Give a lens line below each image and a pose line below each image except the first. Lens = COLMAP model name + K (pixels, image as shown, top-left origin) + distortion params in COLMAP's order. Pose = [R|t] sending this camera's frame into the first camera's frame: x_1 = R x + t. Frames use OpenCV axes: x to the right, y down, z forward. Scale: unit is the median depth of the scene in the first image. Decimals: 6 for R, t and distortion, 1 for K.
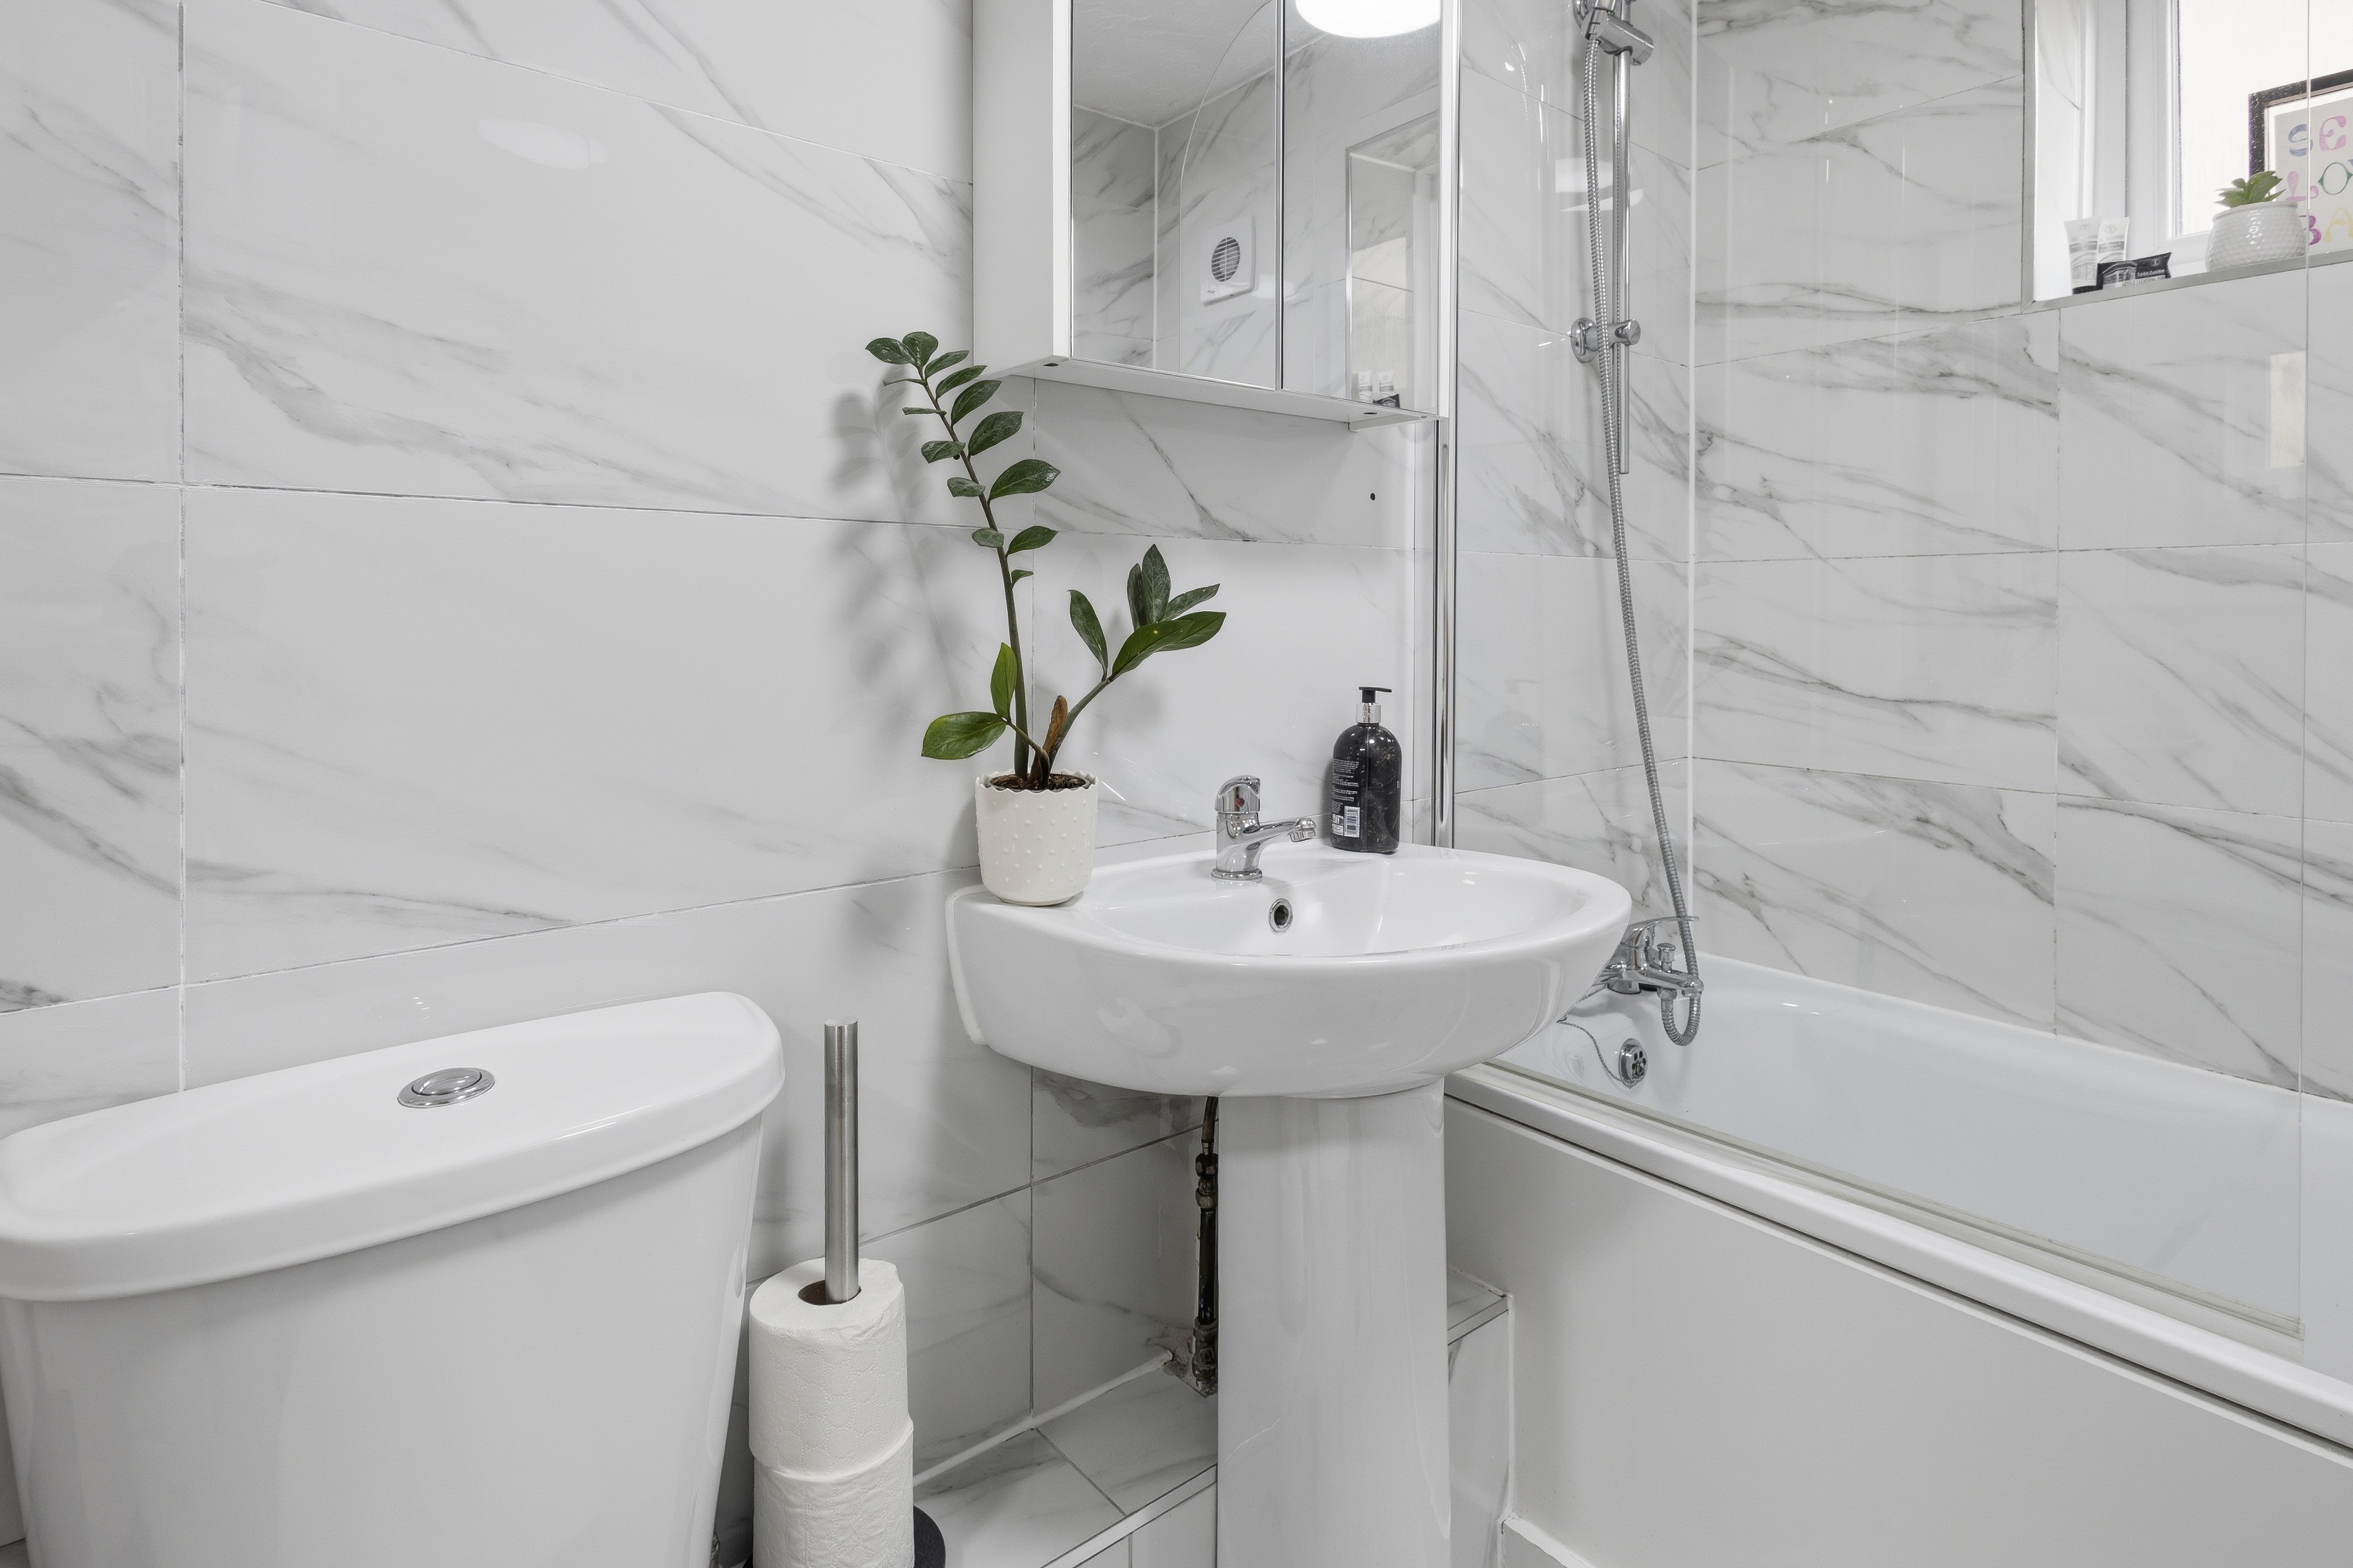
lens RADIAL K [[1202.5, 0, 1177.8], [0, 1202.5, 624.4], [0, 0, 1]] dist [0.006171, -0.000250]
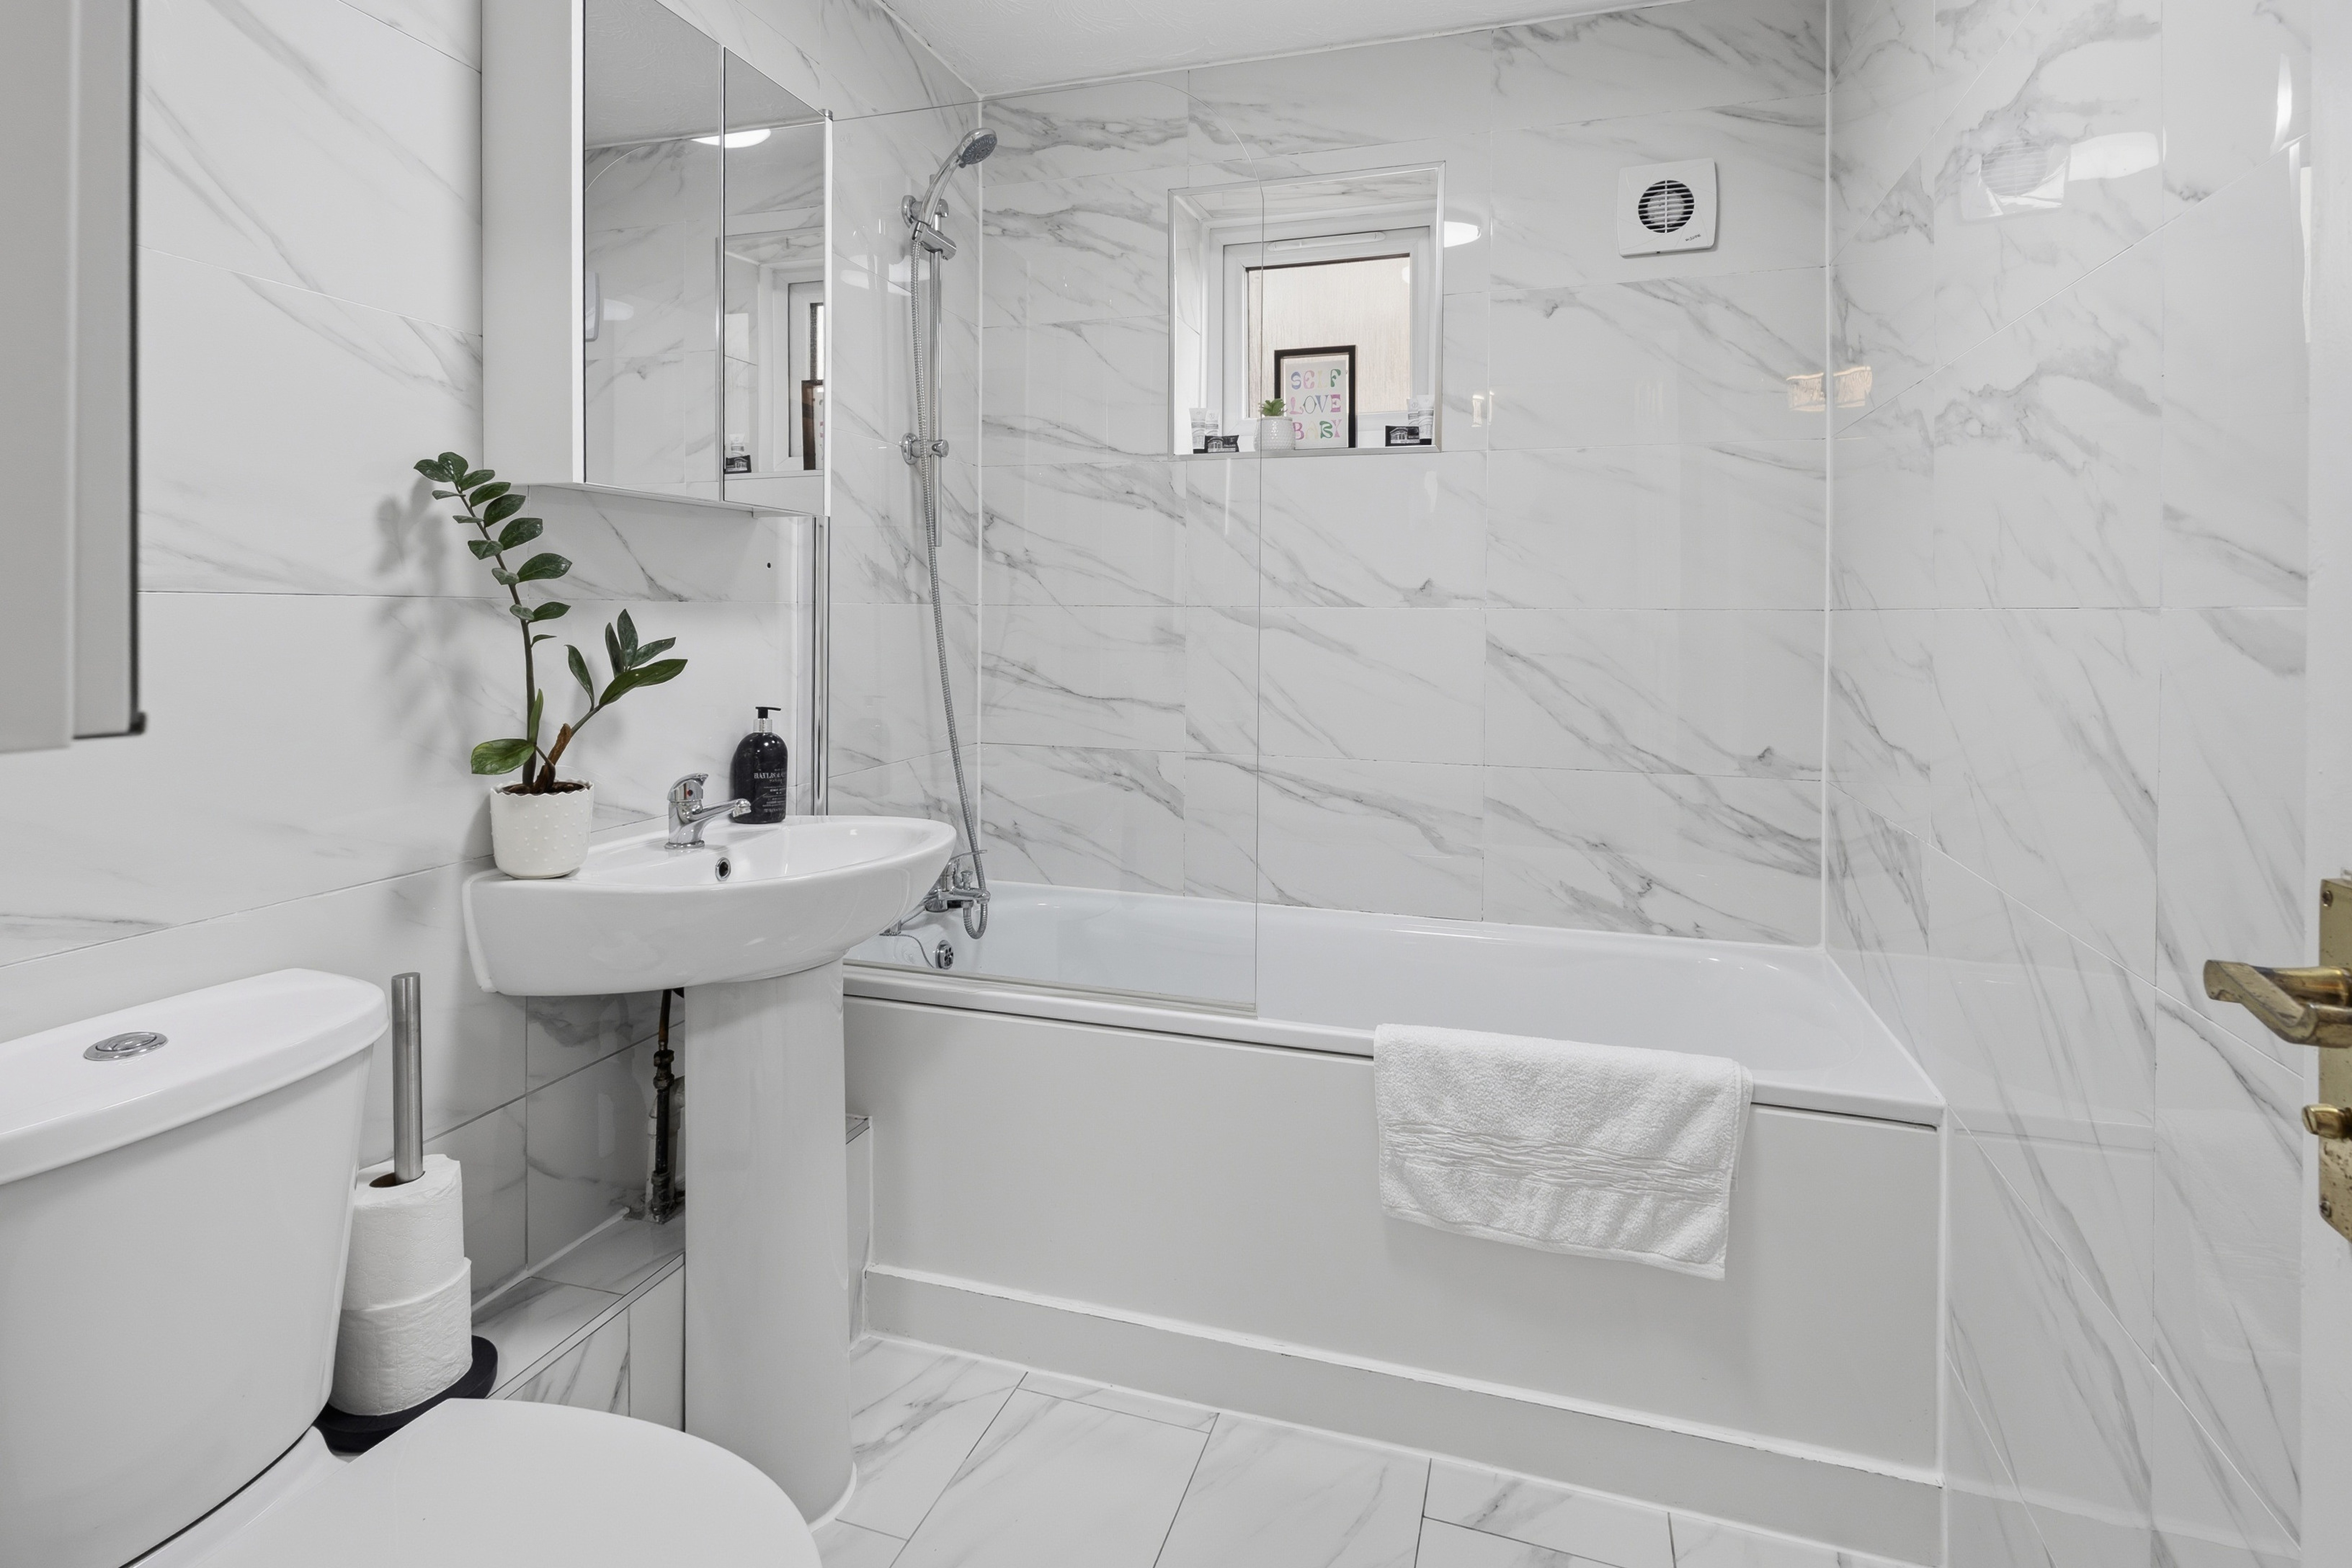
lens RADIAL K [[1202.2, 0, 1177.3], [0, 1202.2, 624.4], [0, 0, 1]] dist [0.006171, -0.000250]
pose [[0.835616, -0.002324, 0.549310, -0.233732], [-0.000229, 0.999989, 0.004579, -0.052487], [-0.549314, -0.003952, 0.835606, -0.462379]]
